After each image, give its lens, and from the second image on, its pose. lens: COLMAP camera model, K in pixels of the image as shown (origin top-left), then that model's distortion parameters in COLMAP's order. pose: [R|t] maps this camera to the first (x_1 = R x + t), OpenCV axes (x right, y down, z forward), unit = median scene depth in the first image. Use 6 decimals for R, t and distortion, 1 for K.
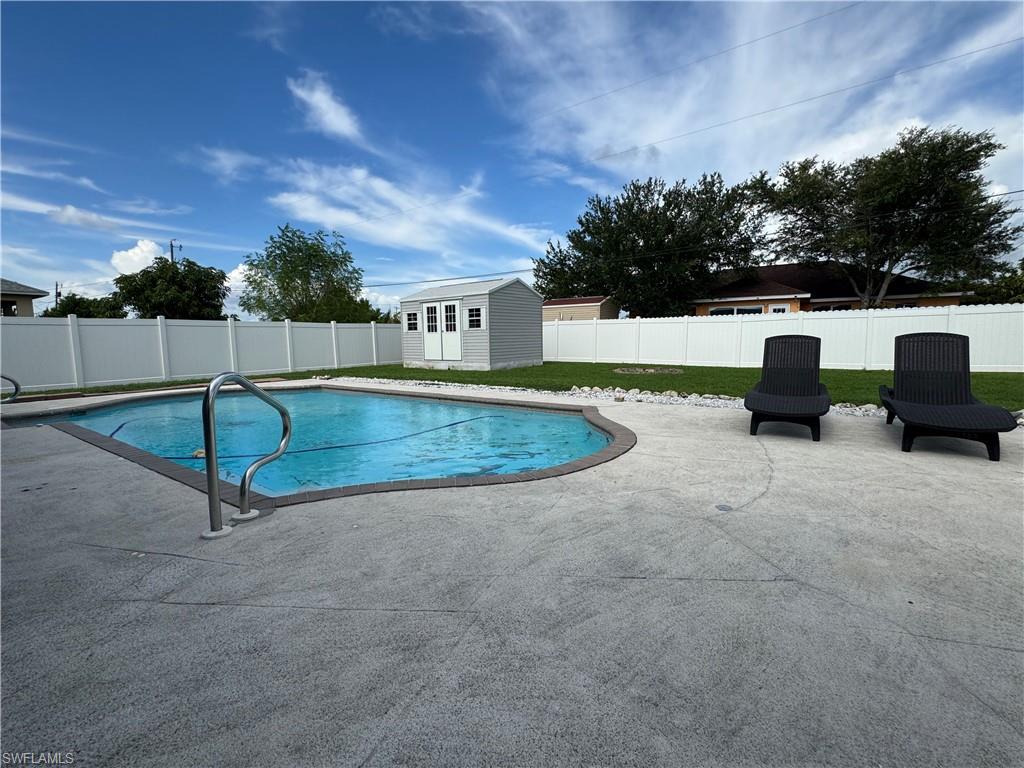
lens RADIAL K [[450.2, 0, 512.0], [0, 450.2, 384.0], [0, 0, 1]] dist [-0.001344, -0.000119]
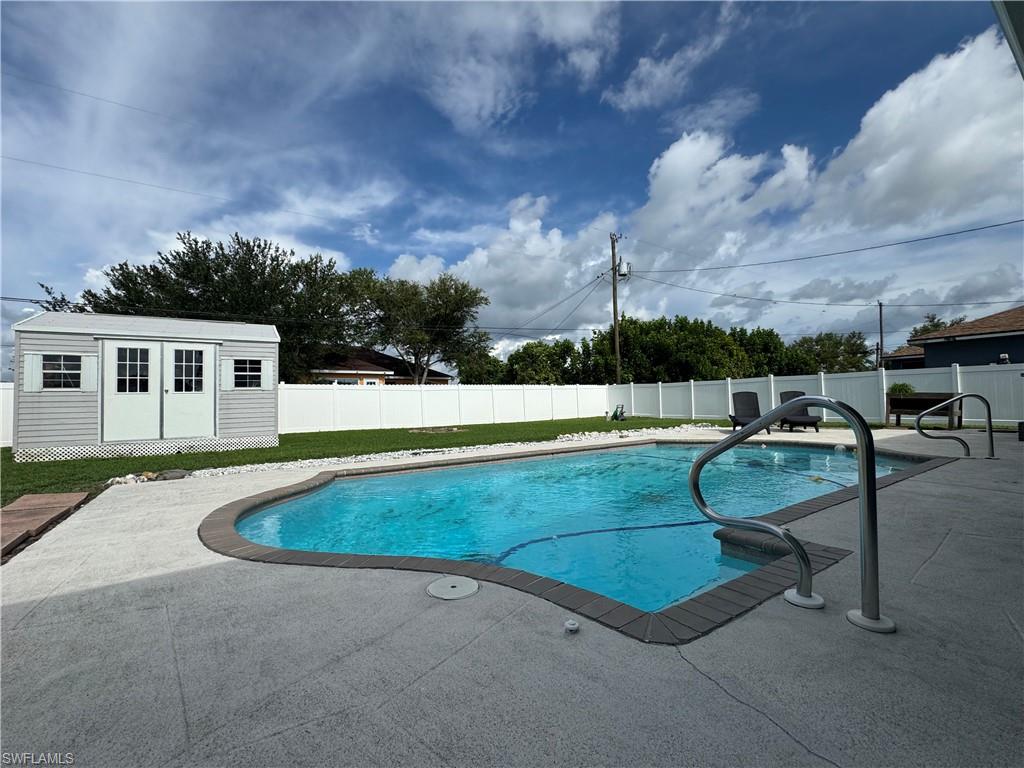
lens RADIAL K [[437.9, 0, 512.0], [0, 437.9, 384.0], [0, 0, 1]] dist [-0.000753, -0.000221]
pose [[0.352257, 0.045648, 0.934790, -0.539513], [0.111415, 0.989662, -0.090312, -0.021303], [-0.929248, 0.135963, 0.343529, 0.363530]]
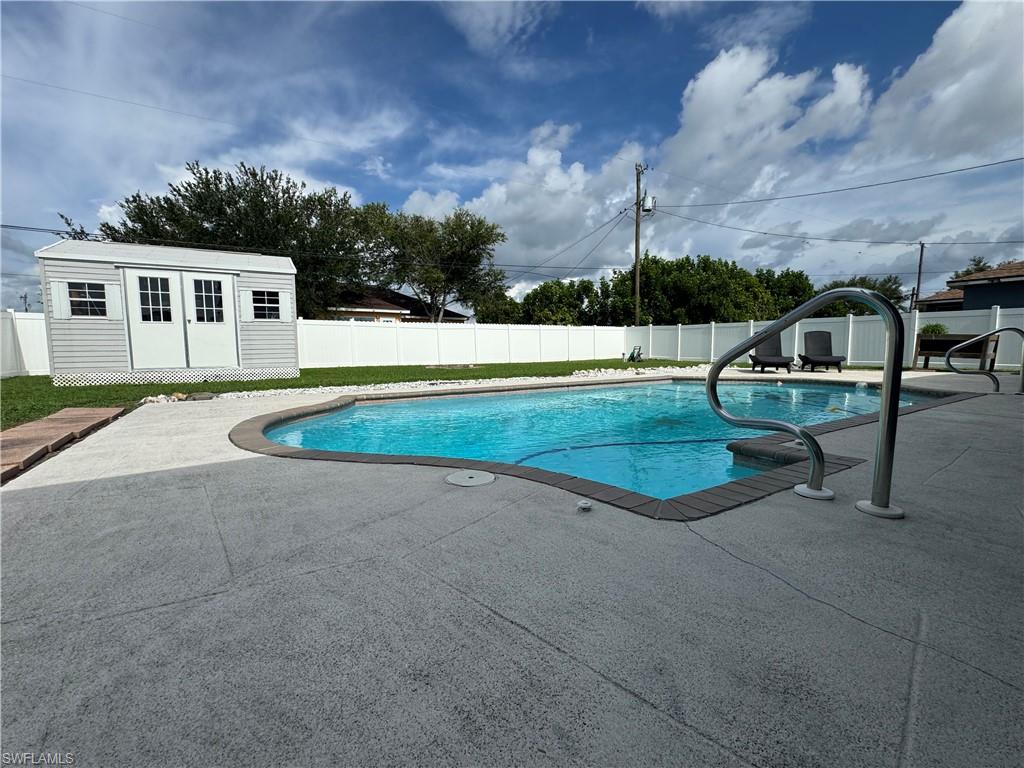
lens RADIAL K [[437.9, 0, 512.0], [0, 437.9, 384.0], [0, 0, 1]] dist [-0.000753, -0.000221]
pose [[0.385514, -0.067045, 0.920263, -0.539435], [0.095347, 0.994912, 0.032541, -0.008277], [-0.917762, 0.075199, 0.389946, 0.365611]]
